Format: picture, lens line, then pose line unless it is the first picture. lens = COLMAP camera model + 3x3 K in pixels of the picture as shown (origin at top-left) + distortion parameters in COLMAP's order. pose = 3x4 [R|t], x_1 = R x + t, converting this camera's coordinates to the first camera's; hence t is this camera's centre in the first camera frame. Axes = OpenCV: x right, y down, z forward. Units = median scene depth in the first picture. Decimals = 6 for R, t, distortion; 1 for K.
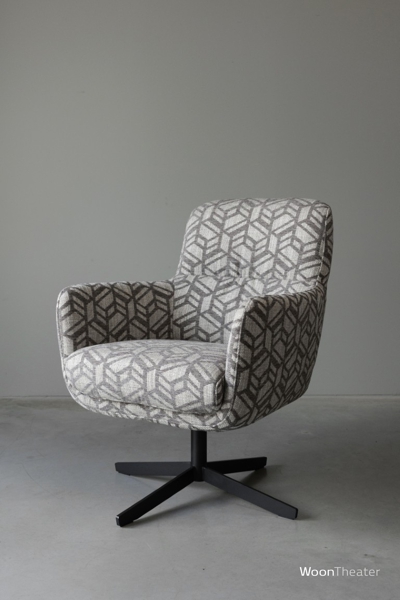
lens RADIAL K [[756.5, 0, 200.0], [0, 756.5, 300.0], [0, 0, 1]] dist [0.006922, 0.000496]
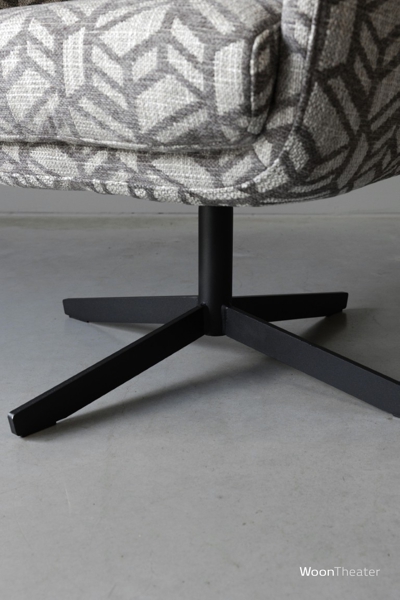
lens RADIAL K [[726.9, 0, 200.0], [0, 726.9, 300.0], [0, 0, 1]] dist [-0.000014, -0.005127]
pose [[0.998413, 0.013961, -0.054555, 0.016494], [-0.003526, 0.982377, 0.186877, 0.155341], [0.056202, -0.186388, 0.980867, 0.651185]]
